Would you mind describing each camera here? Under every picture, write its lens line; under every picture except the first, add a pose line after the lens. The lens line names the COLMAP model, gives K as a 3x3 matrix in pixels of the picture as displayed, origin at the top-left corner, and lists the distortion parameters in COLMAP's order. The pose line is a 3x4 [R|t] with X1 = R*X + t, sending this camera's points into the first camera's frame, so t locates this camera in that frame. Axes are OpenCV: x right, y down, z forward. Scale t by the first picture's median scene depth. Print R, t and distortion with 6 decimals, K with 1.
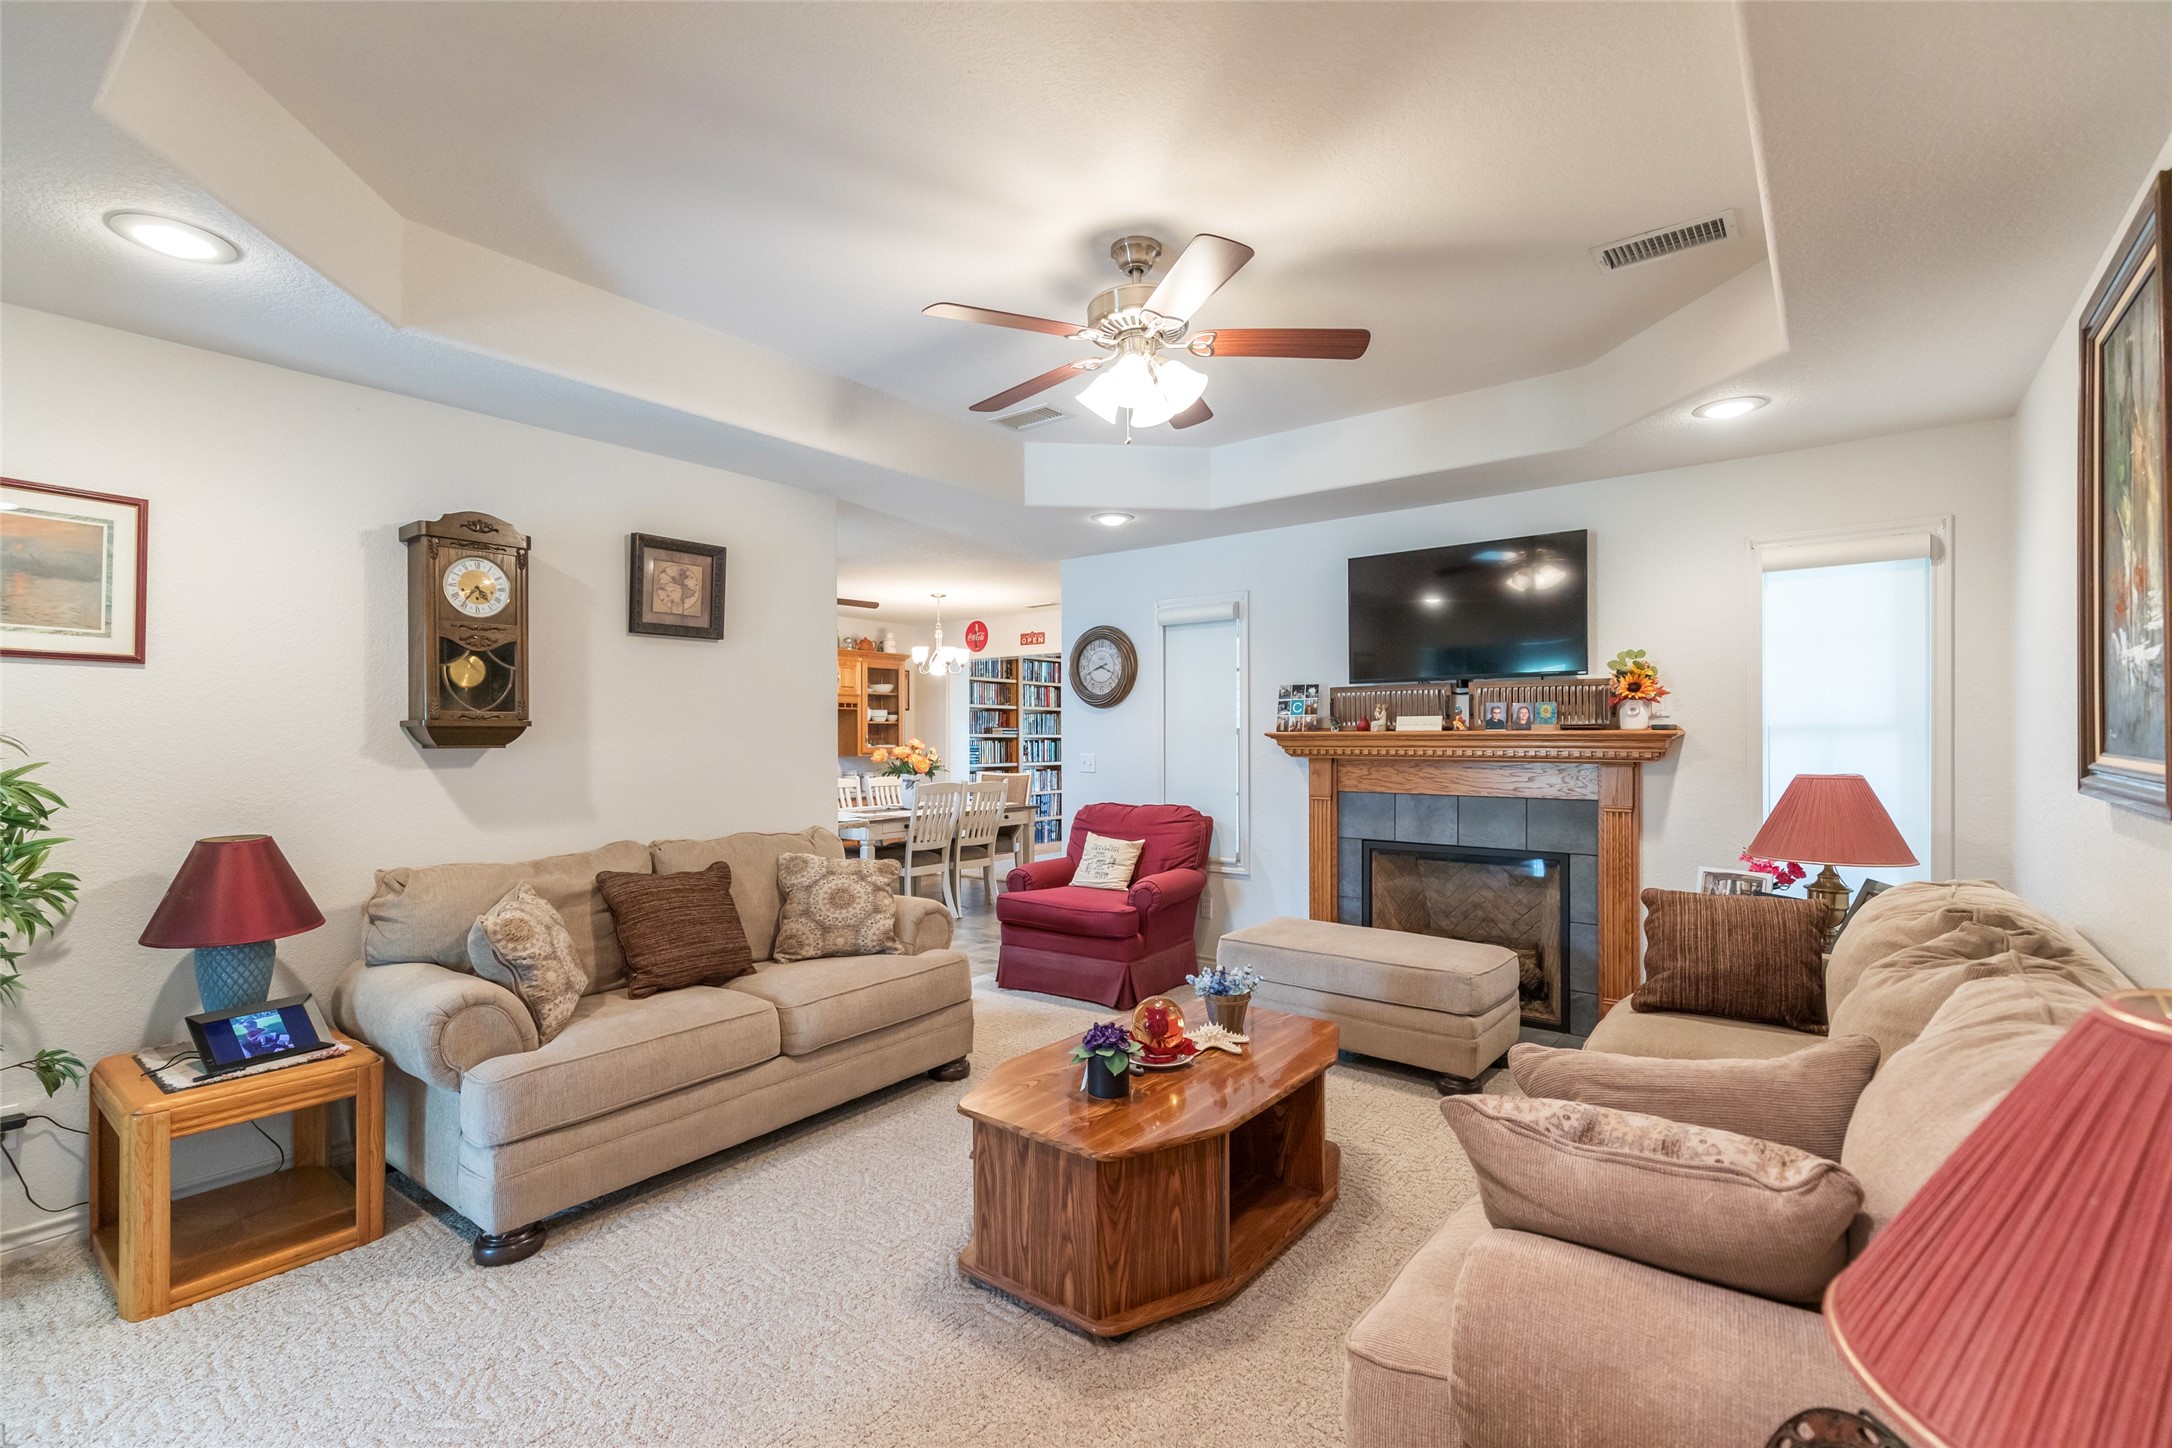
lens RADIAL K [[974.2, 0, 1089.9], [0, 974.2, 734.4], [0, 0, 1]] dist [0.008180, -0.001576]
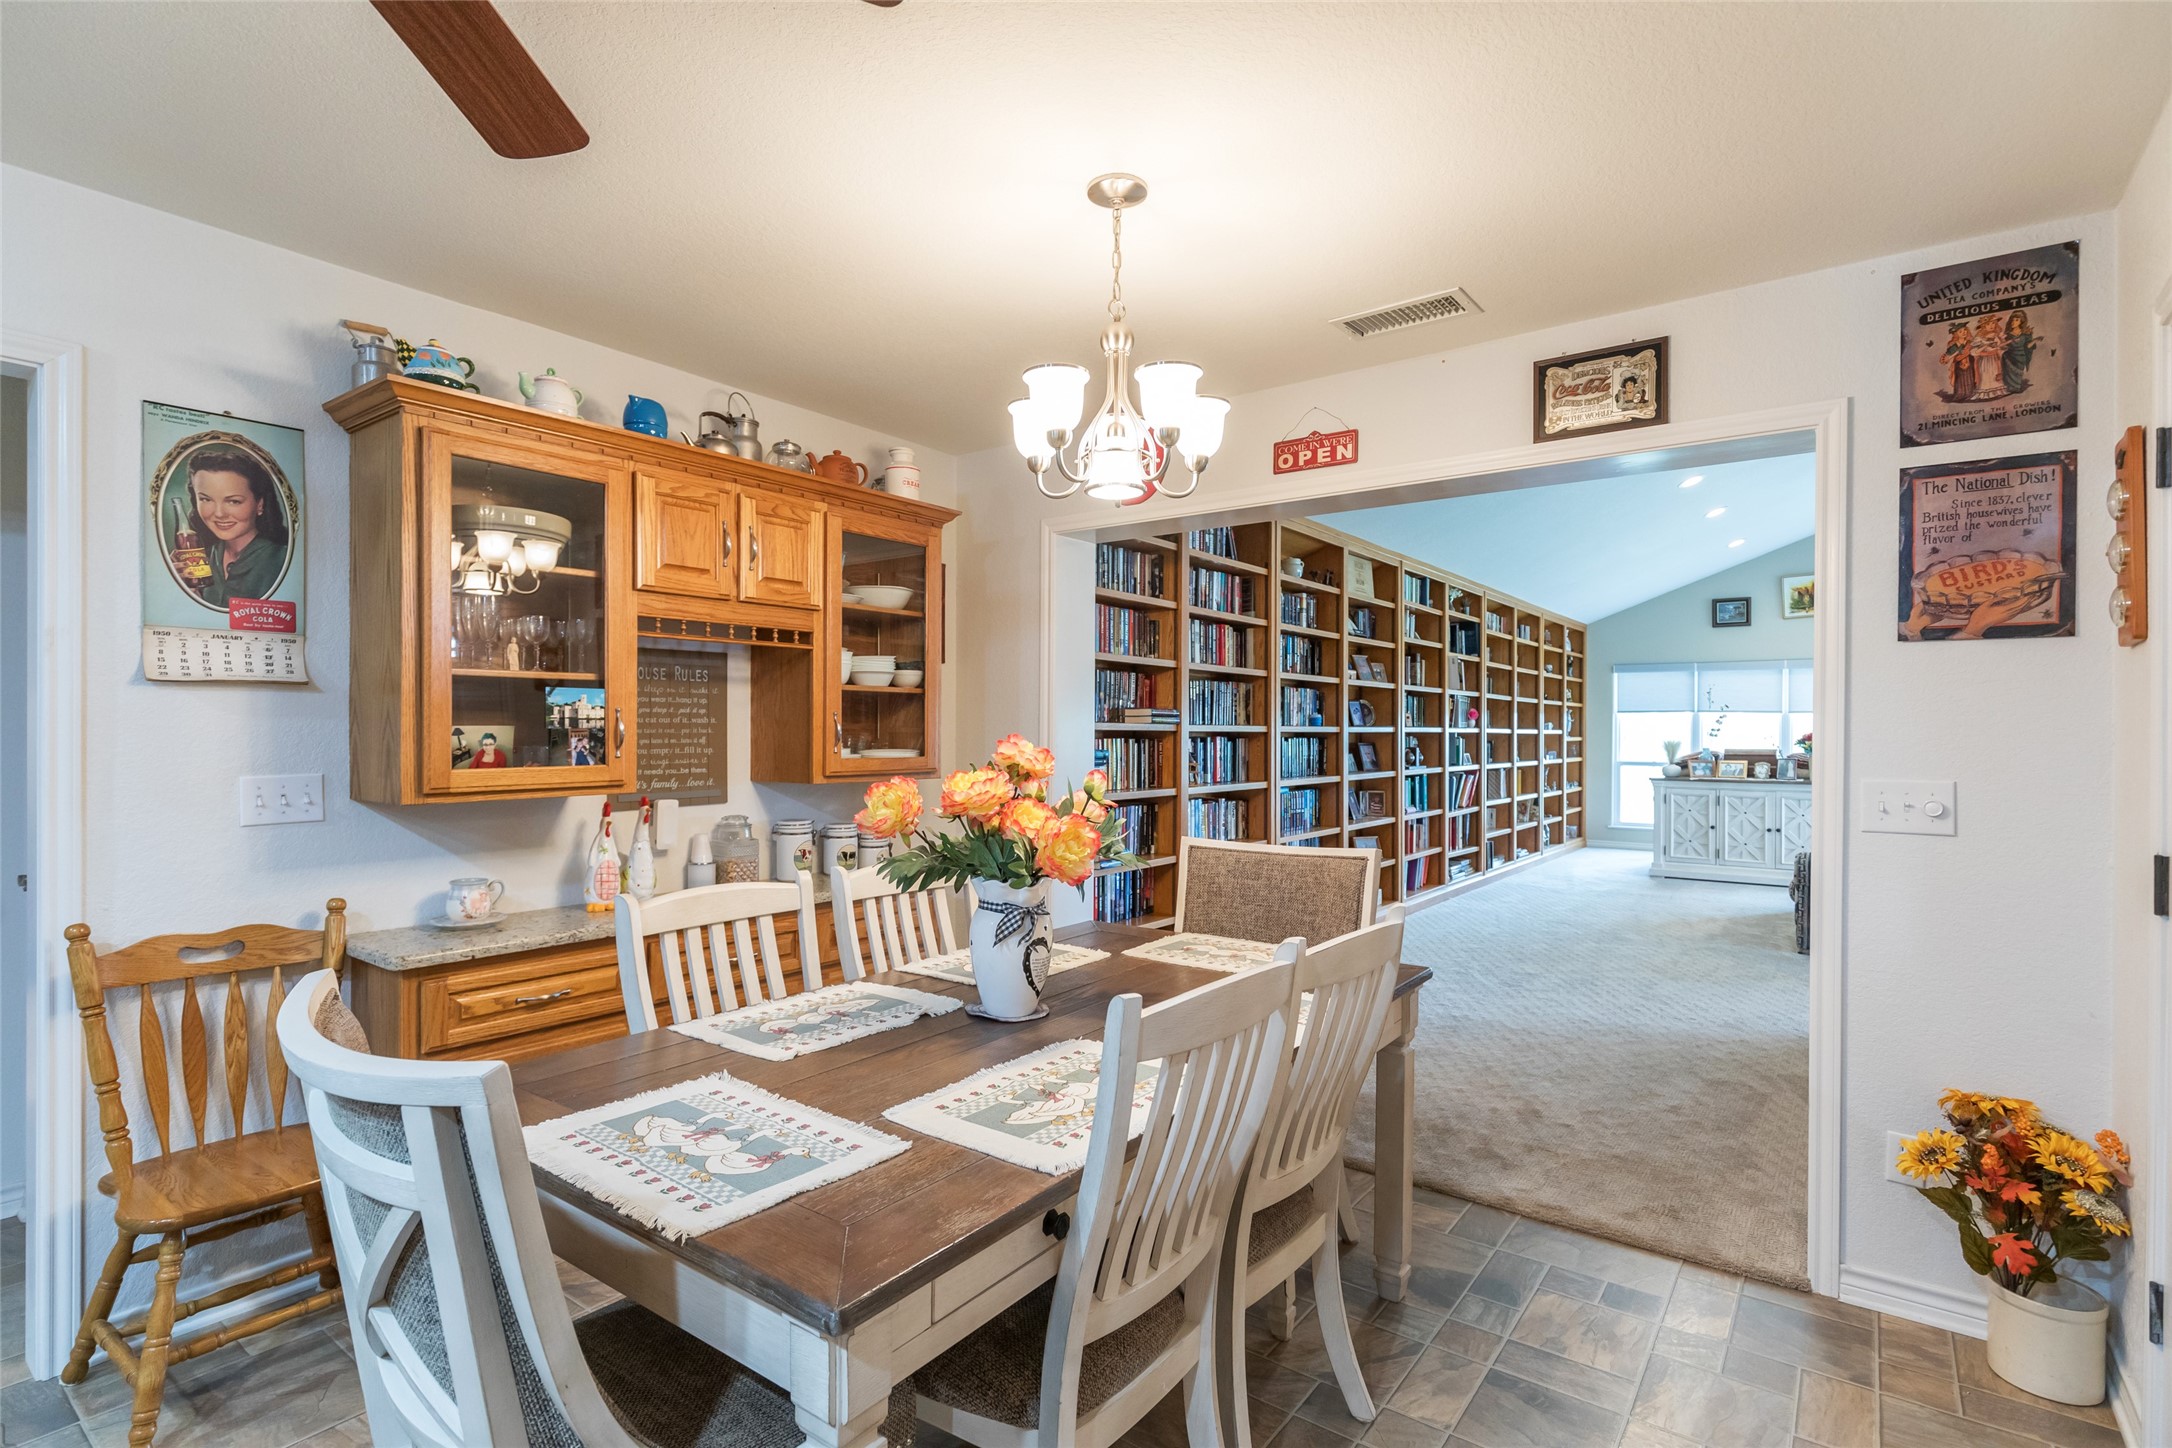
lens RADIAL K [[1044.0, 0, 1088.5], [0, 1044.0, 730.3], [0, 0, 1]] dist [0.000230, 0.001025]
pose [[0.999904, 0.007134, 0.011841, -0.139480], [-0.007213, 0.999952, 0.006583, 0.000010], [-0.011793, -0.006668, 0.999908, 0.606118]]
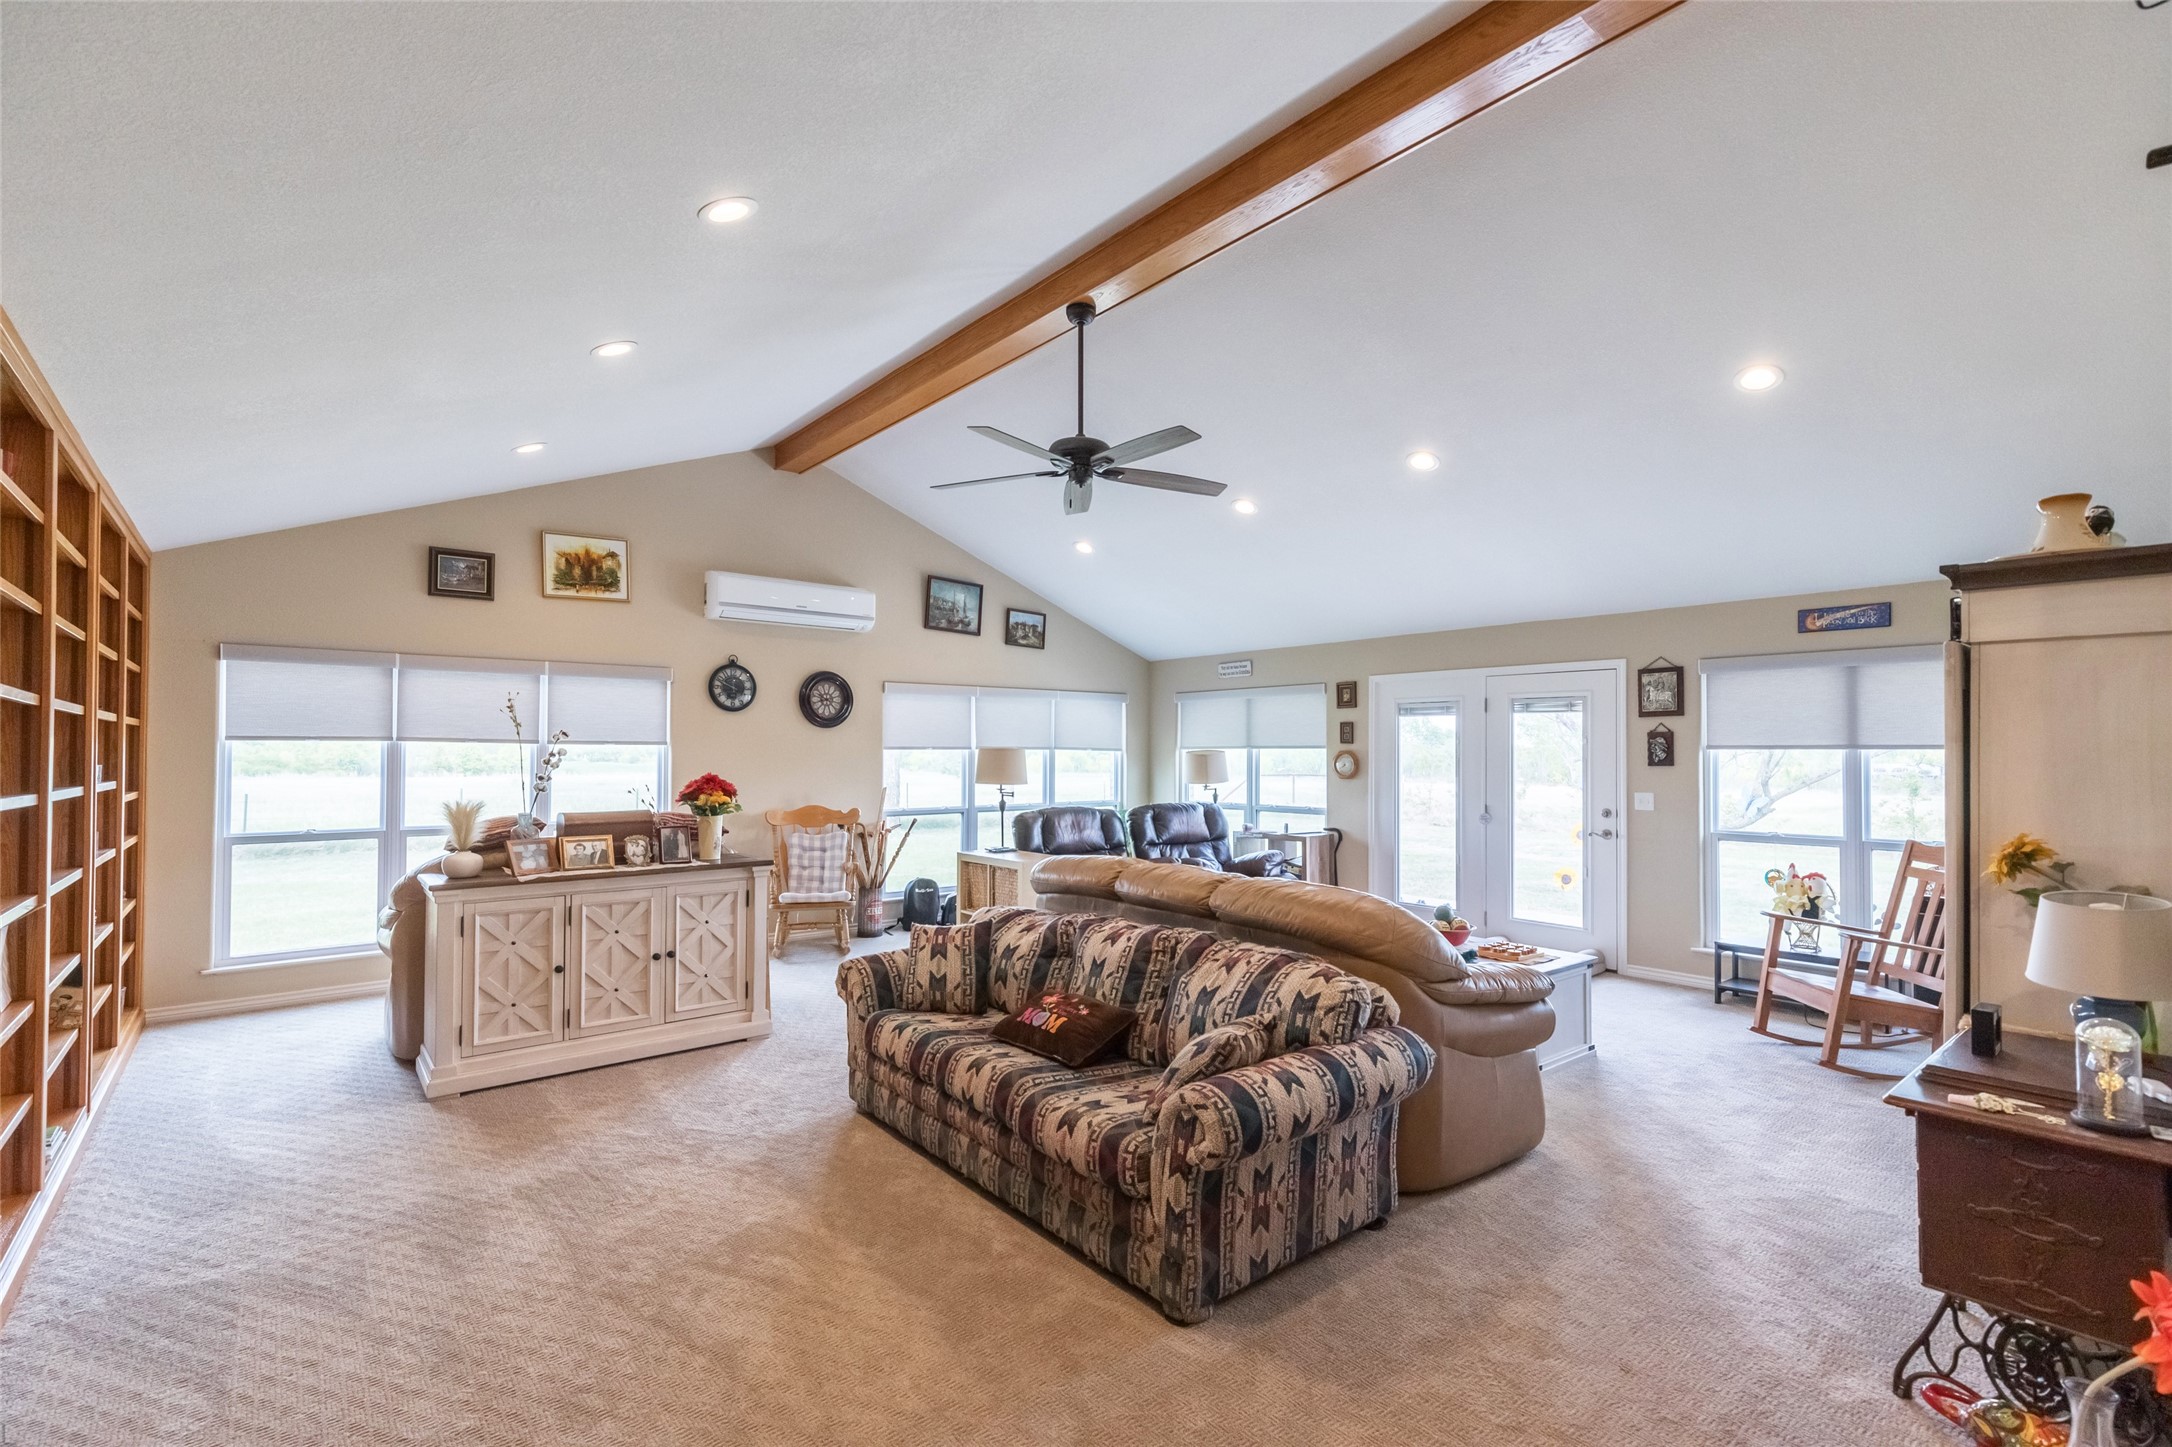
lens RADIAL K [[974.2, 0, 1088.2], [0, 974.2, 736.0], [0, 0, 1]] dist [0.008180, -0.001576]
pose [[0.216829, 0.020462, 0.975995, 0.055981], [-0.008271, 0.999783, -0.019123, -0.012665], [-0.976175, -0.003926, 0.216951, 1.241794]]
